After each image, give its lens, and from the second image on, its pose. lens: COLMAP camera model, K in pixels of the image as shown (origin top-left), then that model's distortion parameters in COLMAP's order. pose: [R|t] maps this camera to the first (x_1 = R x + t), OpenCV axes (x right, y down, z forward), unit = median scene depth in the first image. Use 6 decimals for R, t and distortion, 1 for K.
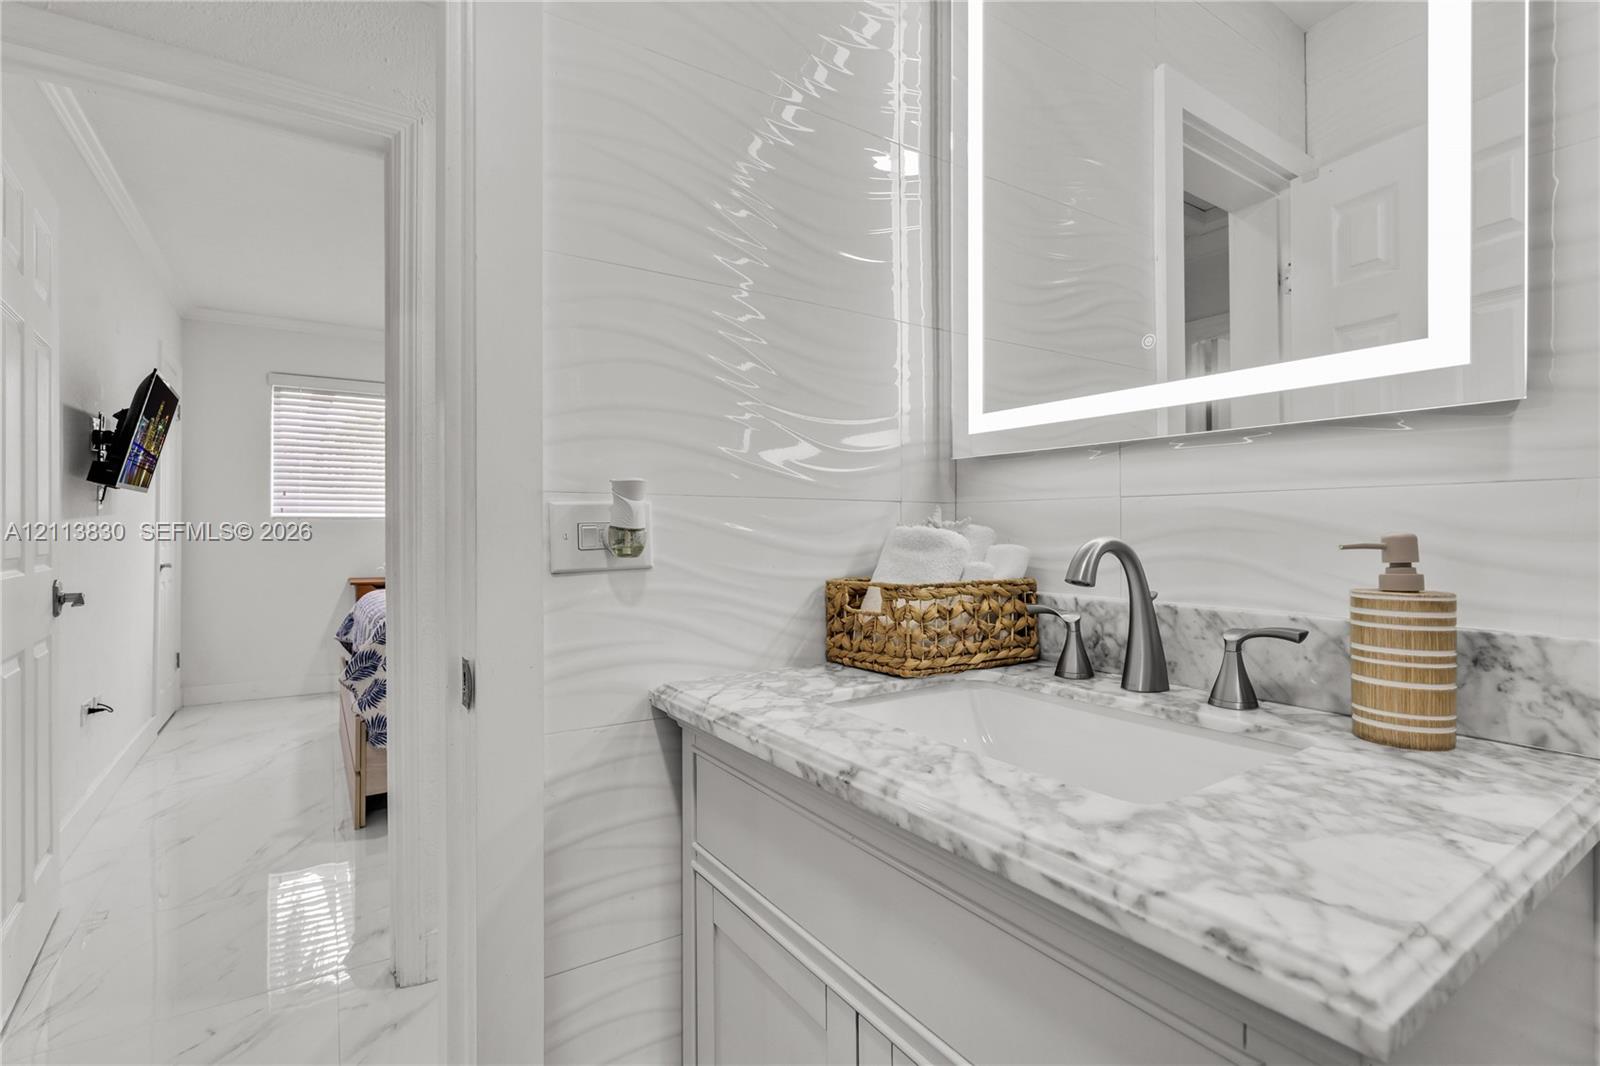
lens RADIAL K [[731.3, 0, 790.6], [0, 731.3, 531.4], [0, 0, 1]] dist [-0.000565, 0.000438]
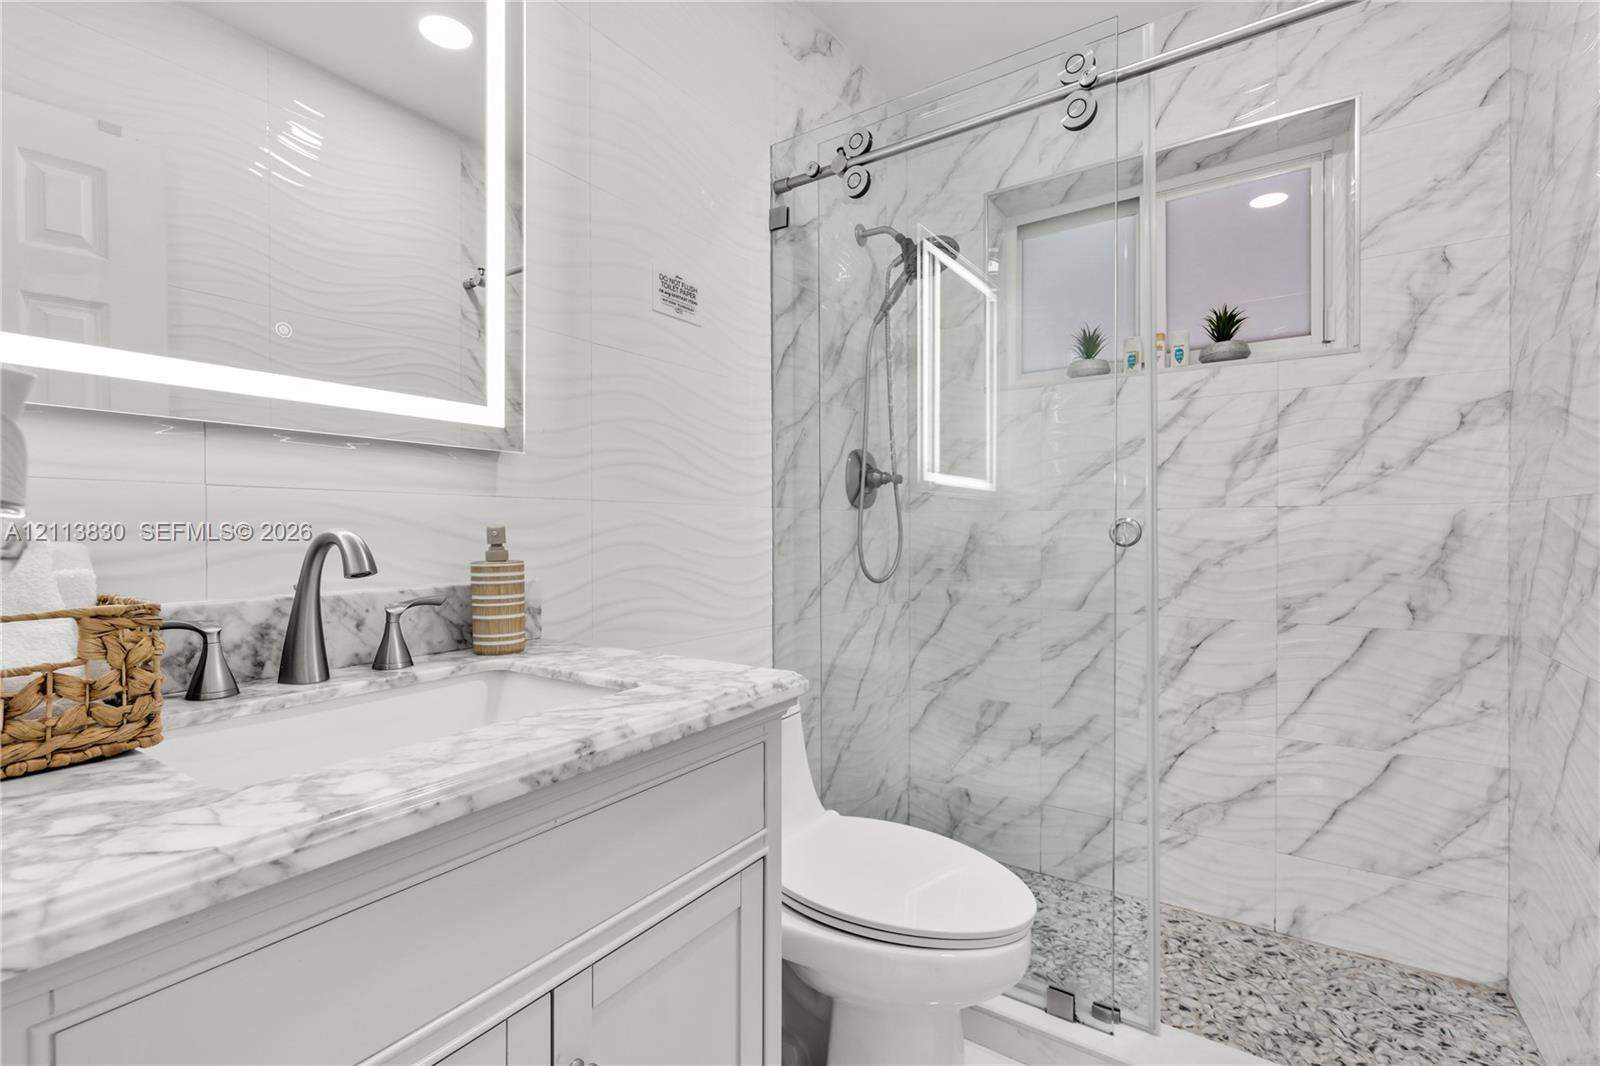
lens RADIAL K [[731.3, 0, 790.6], [0, 731.3, 531.4], [0, 0, 1]] dist [-0.000565, 0.000438]
pose [[-0.385143, -0.001778, 0.922855, -0.935627], [0.002653, 0.999992, 0.003034, 0.012631], [-0.922853, 0.003617, -0.385135, 1.038155]]
